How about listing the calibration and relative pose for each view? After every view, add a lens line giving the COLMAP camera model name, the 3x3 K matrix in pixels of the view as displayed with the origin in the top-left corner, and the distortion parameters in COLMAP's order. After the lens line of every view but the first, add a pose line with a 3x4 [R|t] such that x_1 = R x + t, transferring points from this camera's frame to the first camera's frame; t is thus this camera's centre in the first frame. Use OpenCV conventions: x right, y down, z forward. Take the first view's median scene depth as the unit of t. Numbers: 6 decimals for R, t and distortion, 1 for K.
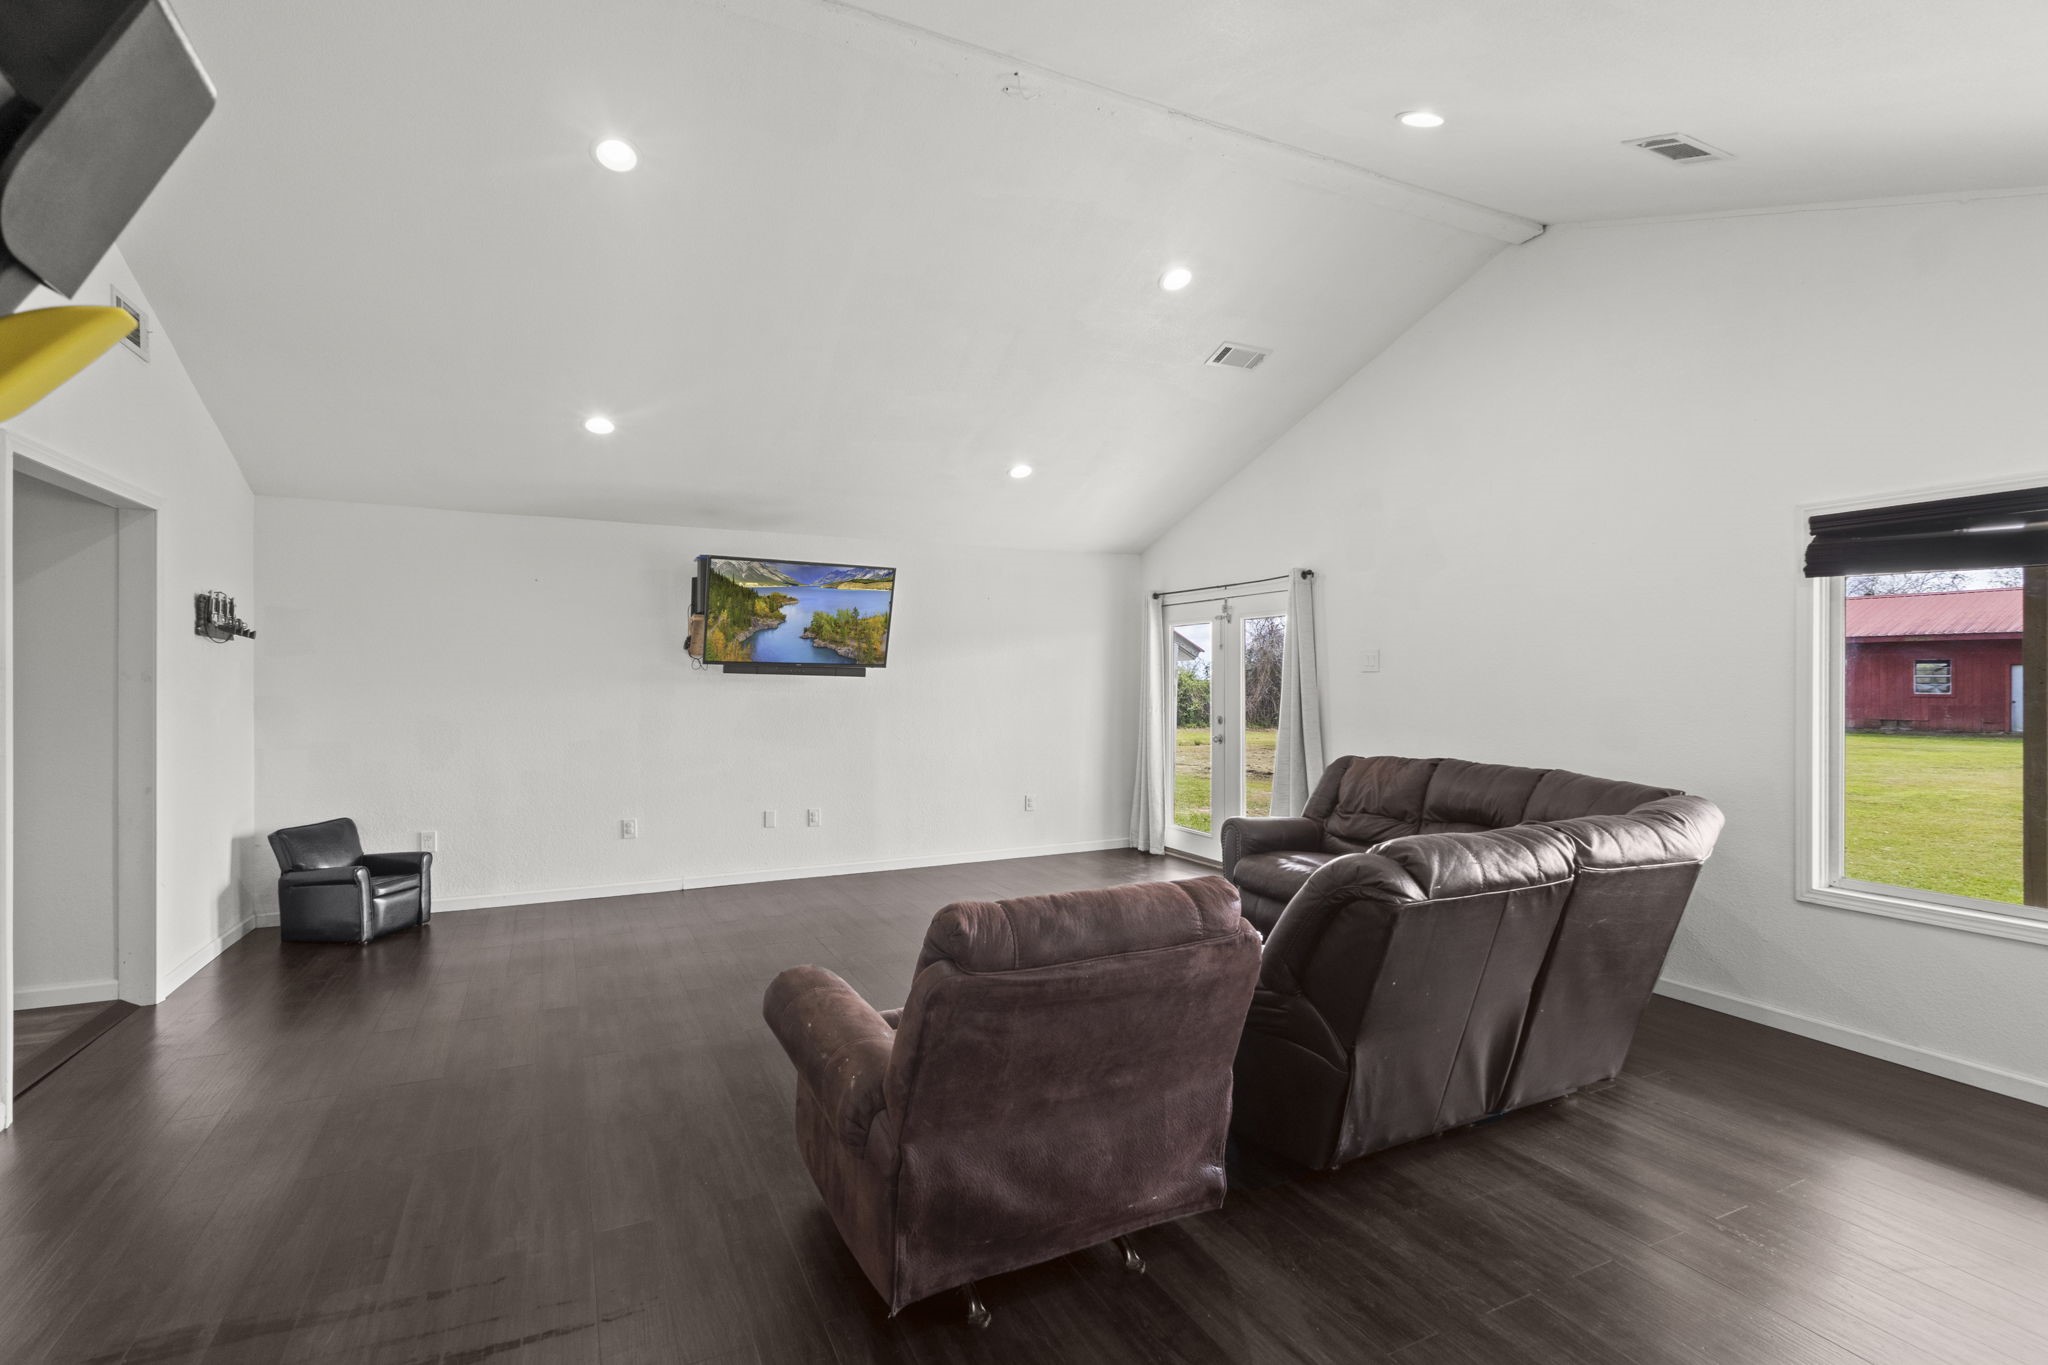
lens RADIAL K [[968.3, 0, 1029.1], [0, 968.3, 681.5], [0, 0, 1]] dist [0.008648, 0.000366]
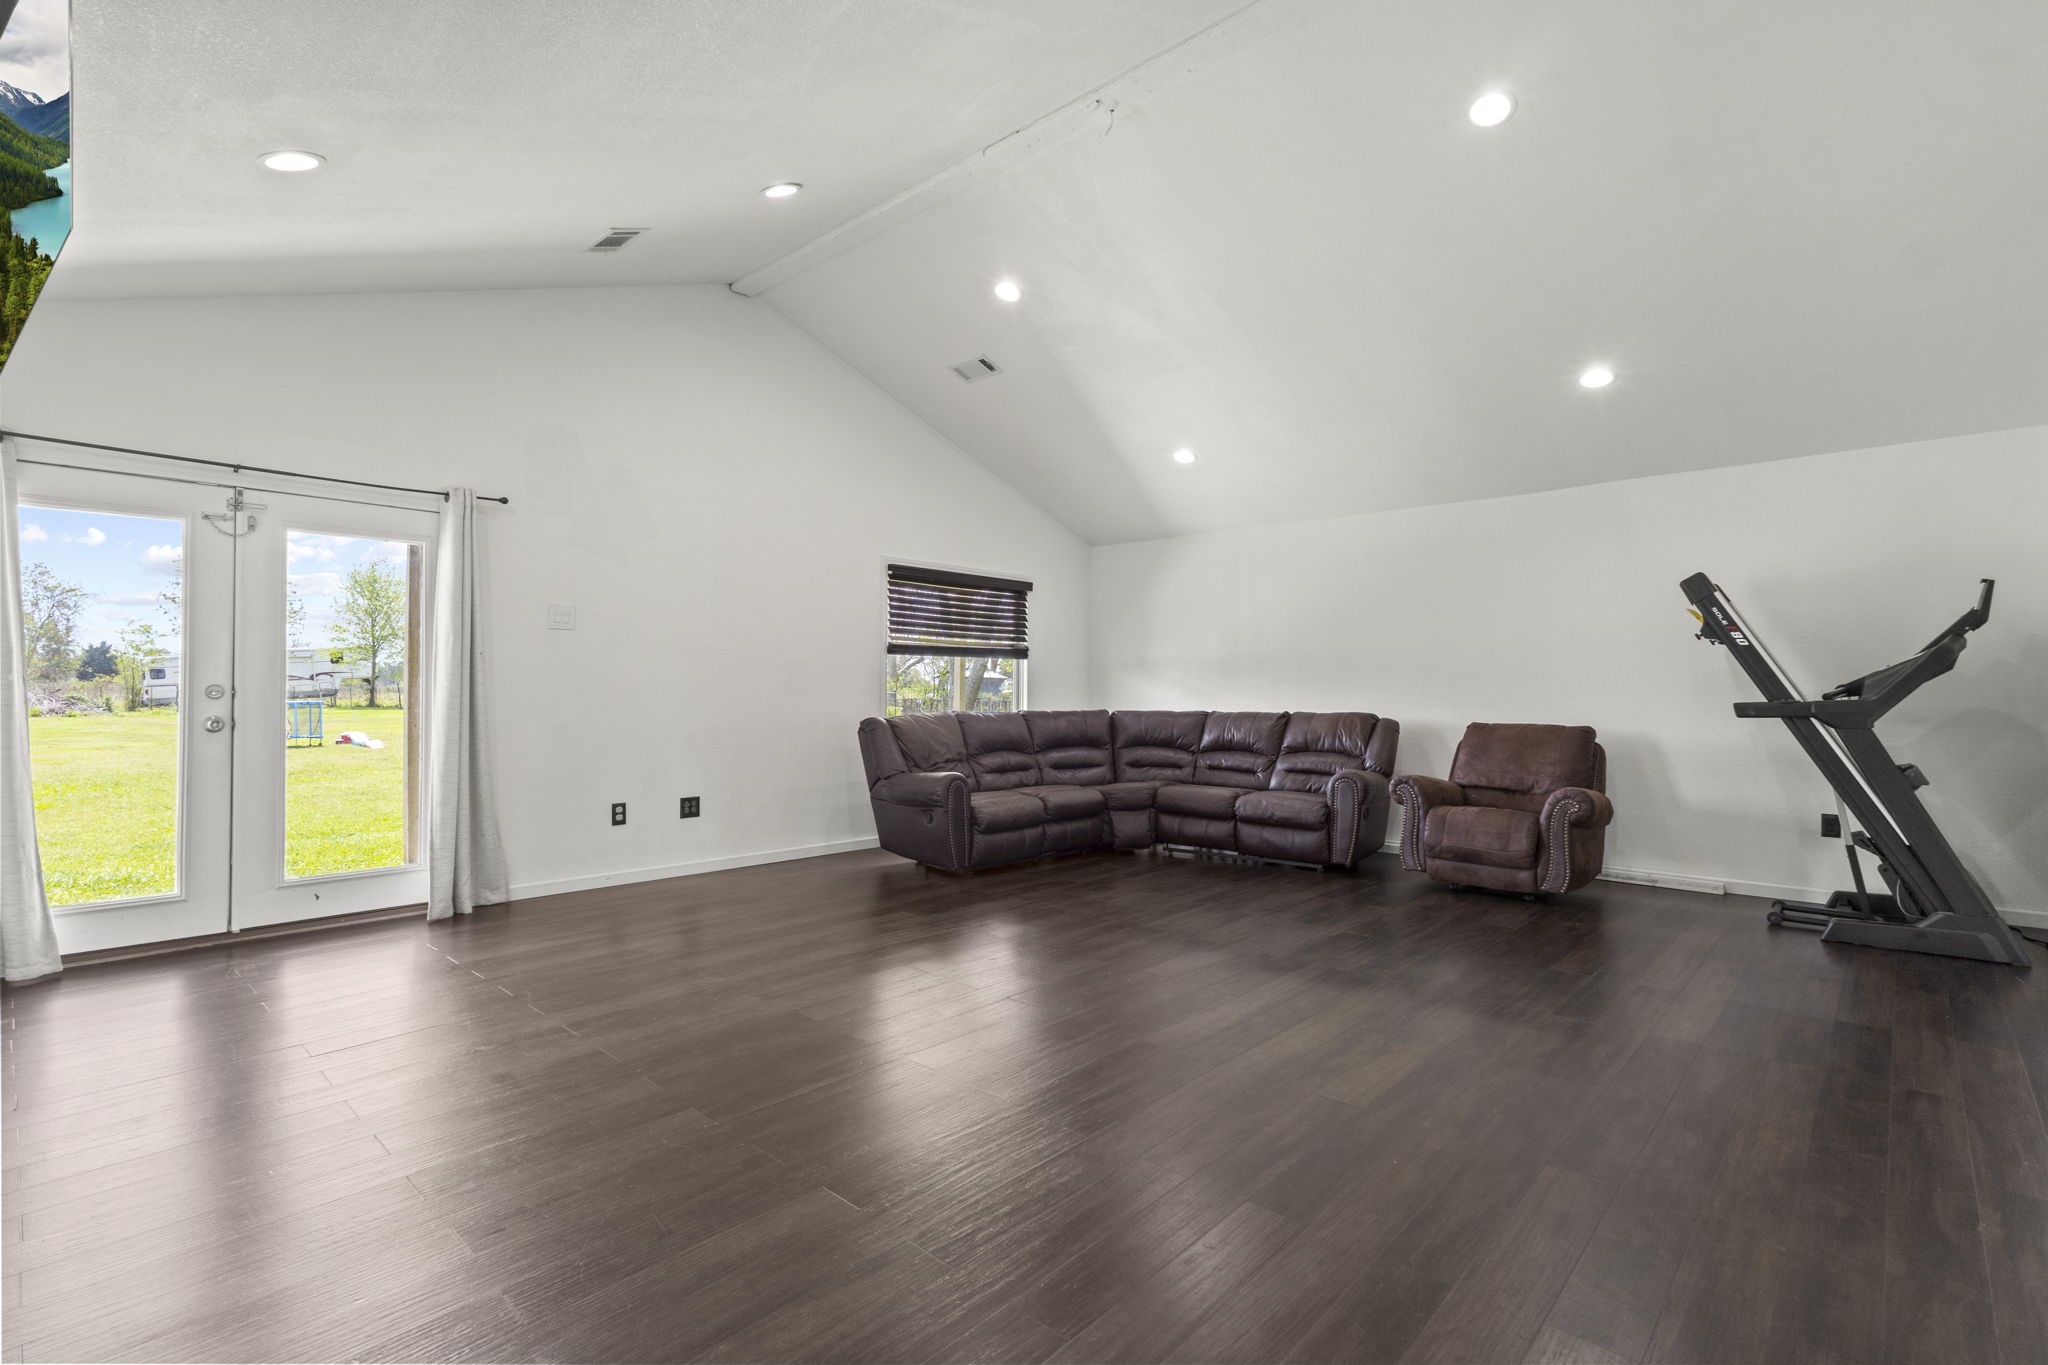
lens RADIAL K [[968.3, 0, 1029.1], [0, 968.3, 681.5], [0, 0, 1]] dist [0.008648, 0.000366]
pose [[-0.374495, 0.010320, 0.927172, -0.535611], [0.000522, 0.999940, -0.010919, 0.040355], [-0.927229, -0.003605, -0.374478, 0.772658]]
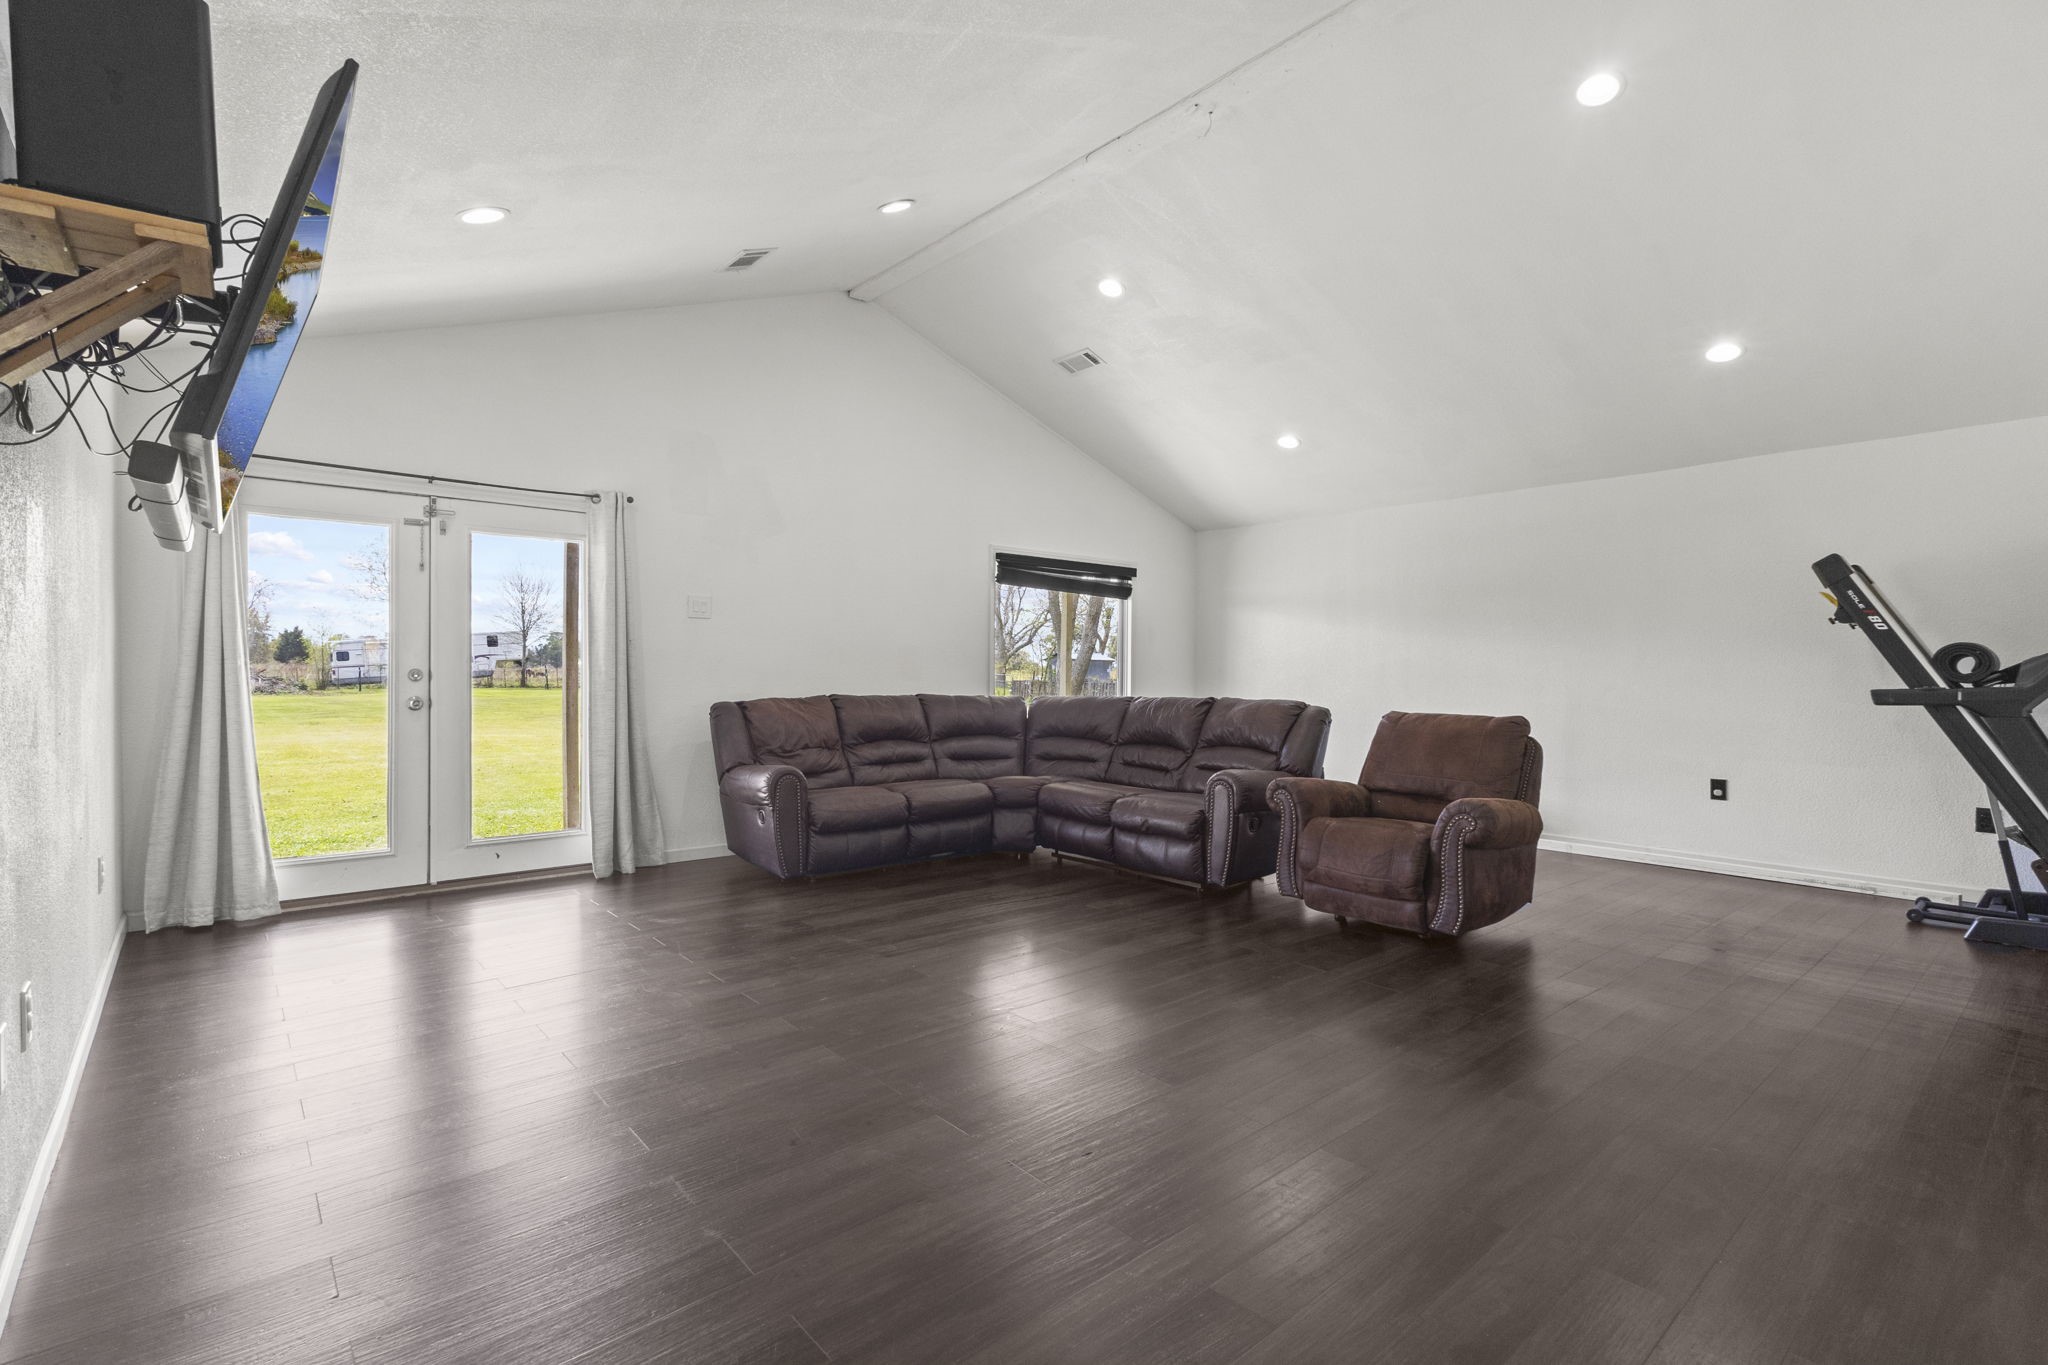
lens RADIAL K [[968.3, 0, 1029.1], [0, 968.3, 681.5], [0, 0, 1]] dist [0.008648, 0.000366]
pose [[-0.268845, -0.007799, 0.963152, -0.570491], [-0.001914, 0.999970, 0.007563, 0.038441], [-0.963181, 0.000190, -0.268852, 0.779573]]
